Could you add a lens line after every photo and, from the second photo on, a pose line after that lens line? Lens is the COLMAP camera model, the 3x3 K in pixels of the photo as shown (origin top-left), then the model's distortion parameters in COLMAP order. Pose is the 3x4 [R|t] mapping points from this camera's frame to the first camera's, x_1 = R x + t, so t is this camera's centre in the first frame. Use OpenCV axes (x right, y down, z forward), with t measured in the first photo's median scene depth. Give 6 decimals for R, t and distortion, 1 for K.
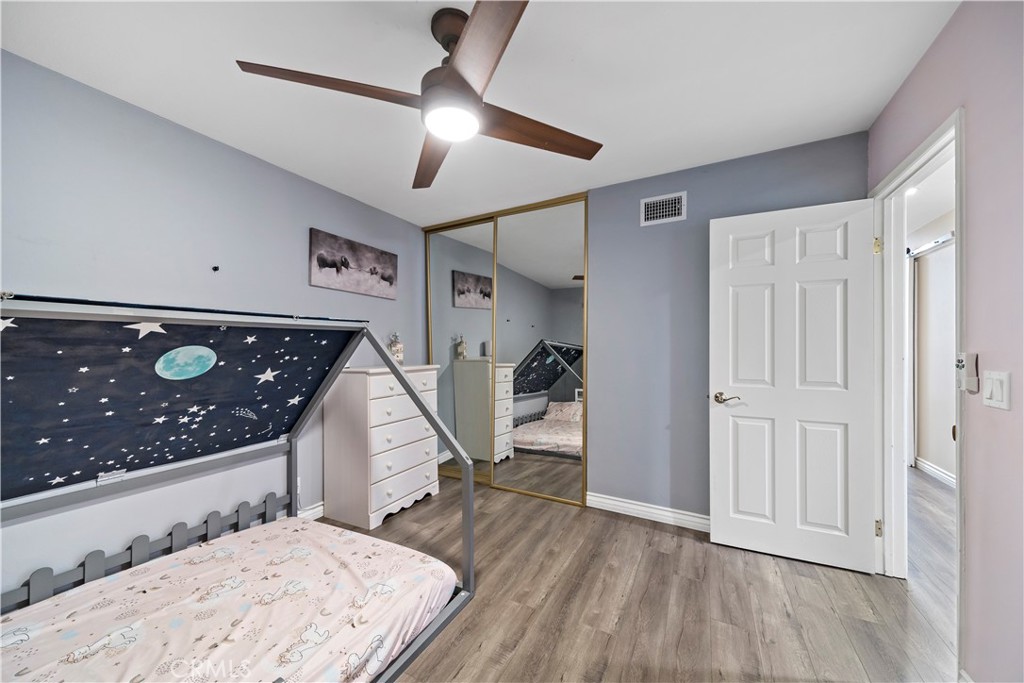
lens RADIAL K [[359.4, 0, 512.0], [0, 359.4, 344.4], [0, 0, 1]] dist [0.000211, -0.000017]
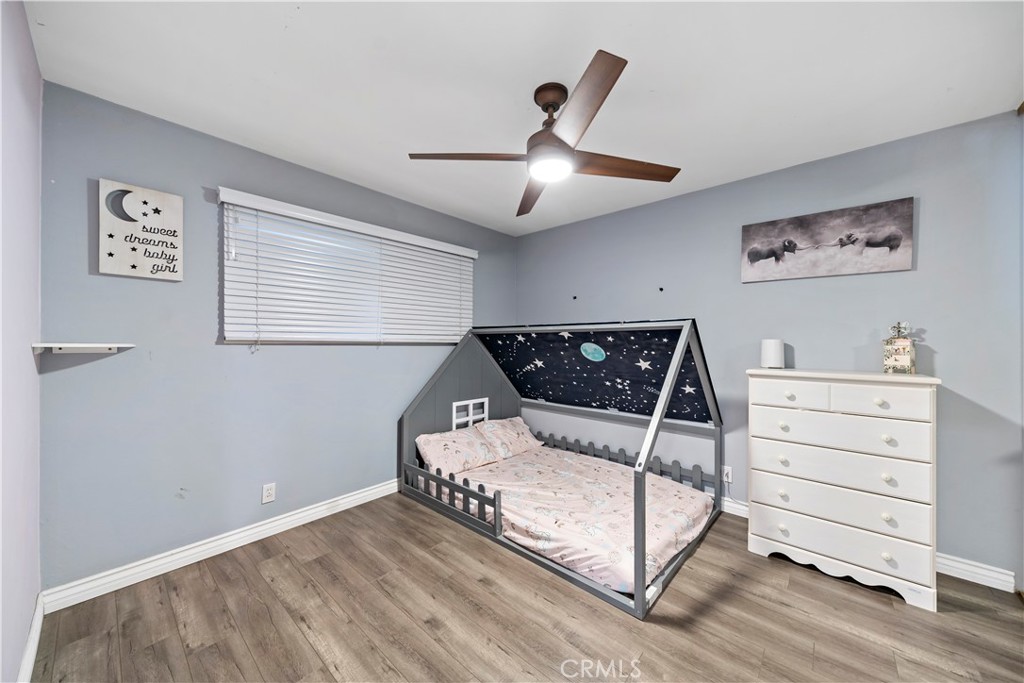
lens RADIAL K [[359.4, 0, 511.4], [0, 359.4, 343.3], [0, 0, 1]] dist [0.000211, -0.000017]
pose [[-0.236247, 0.002285, -0.971690, 0.618585], [0.002542, 0.999995, 0.001734, 0.001397], [0.971690, -0.002060, -0.236252, 0.653703]]
